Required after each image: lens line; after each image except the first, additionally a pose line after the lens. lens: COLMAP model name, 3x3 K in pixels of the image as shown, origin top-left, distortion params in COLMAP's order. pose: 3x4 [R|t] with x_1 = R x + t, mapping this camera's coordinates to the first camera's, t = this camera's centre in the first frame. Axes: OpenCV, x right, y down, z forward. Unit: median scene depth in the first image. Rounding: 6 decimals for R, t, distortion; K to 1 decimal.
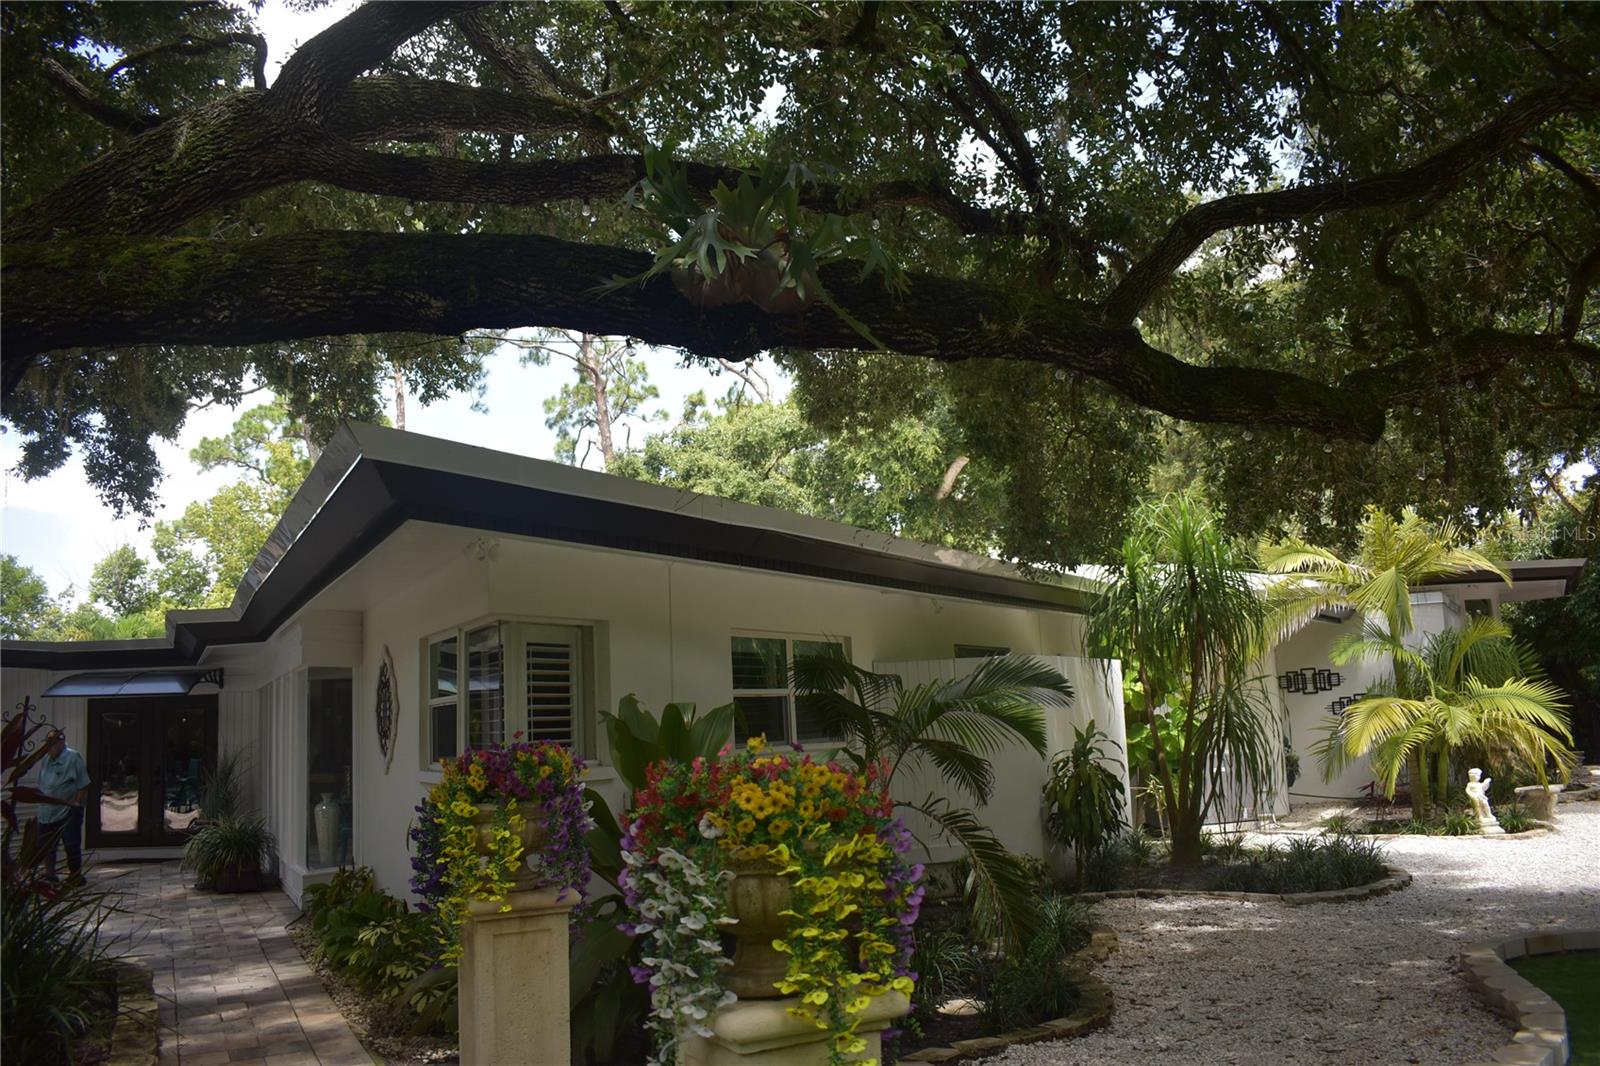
lens RADIAL K [[1224.9, 0, 800.0], [0, 1224.9, 533.0], [0, 0, 1]] dist [-0.102984, -0.001725]
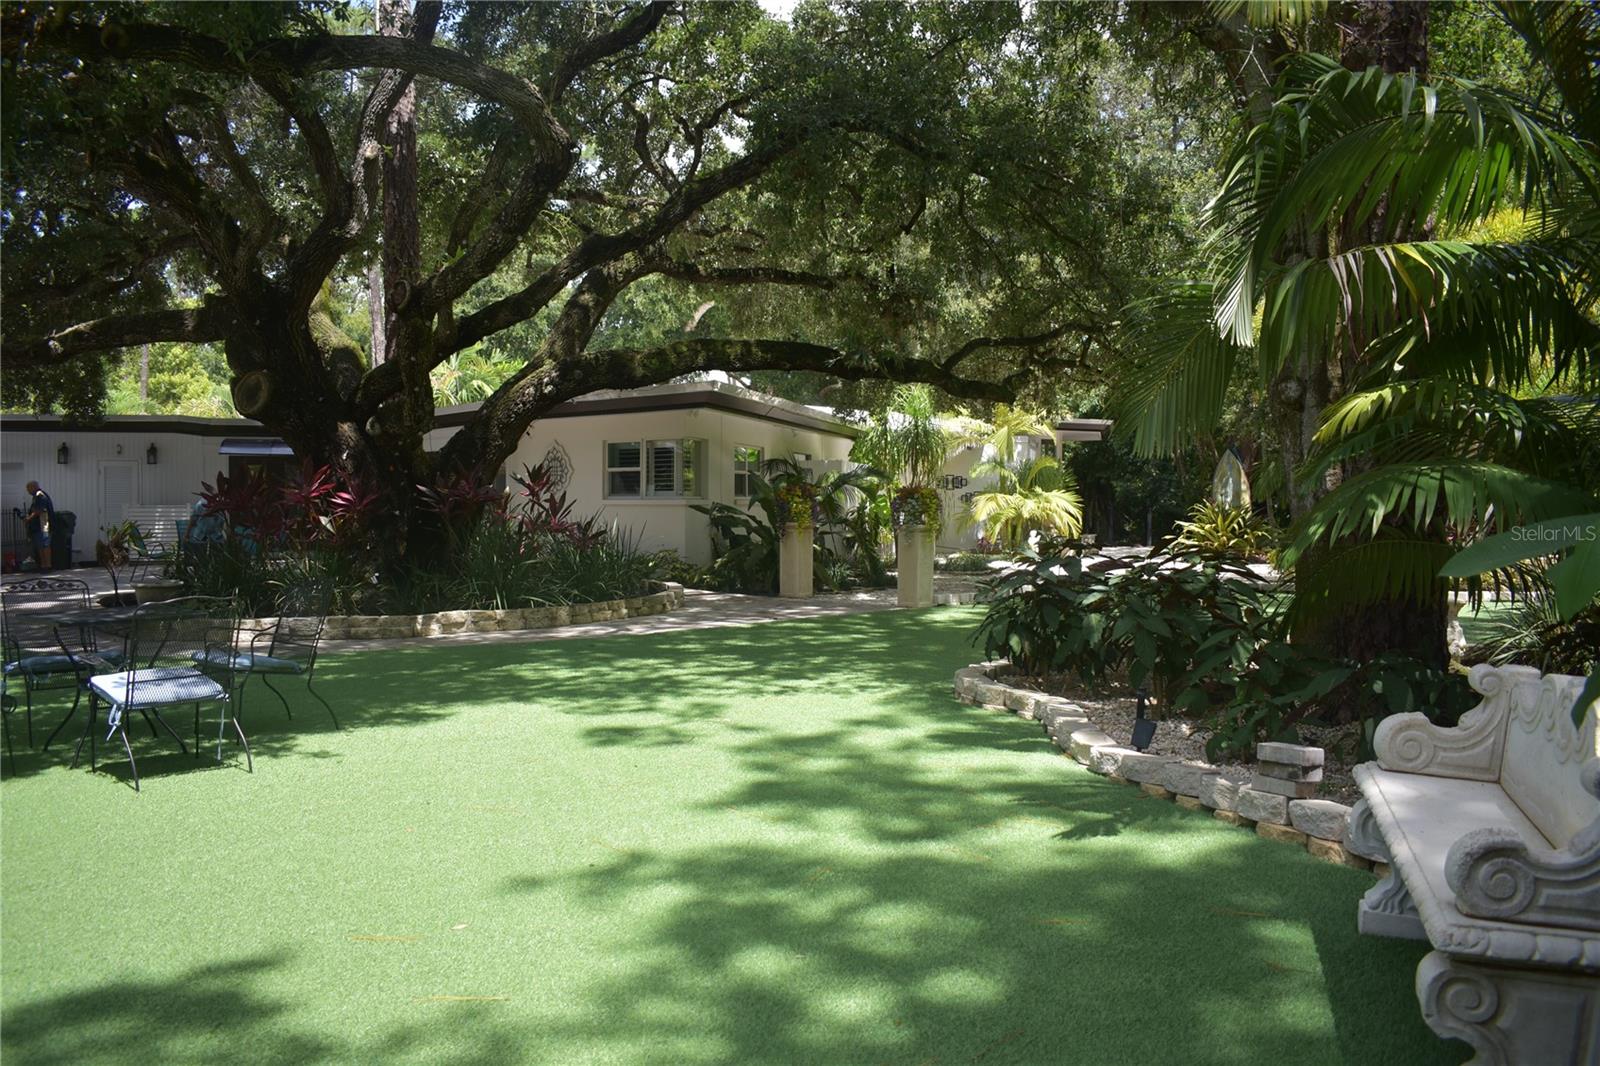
lens RADIAL K [[1239.5, 0, 800.0], [0, 1239.5, 533.0], [0, 0, 1]] dist [-0.104925, -0.000530]
pose [[0.948145, 0.038411, 0.315509, -0.457232], [-0.092913, 0.982805, 0.159565, -0.093136], [-0.303955, -0.180606, 0.935411, -0.826464]]
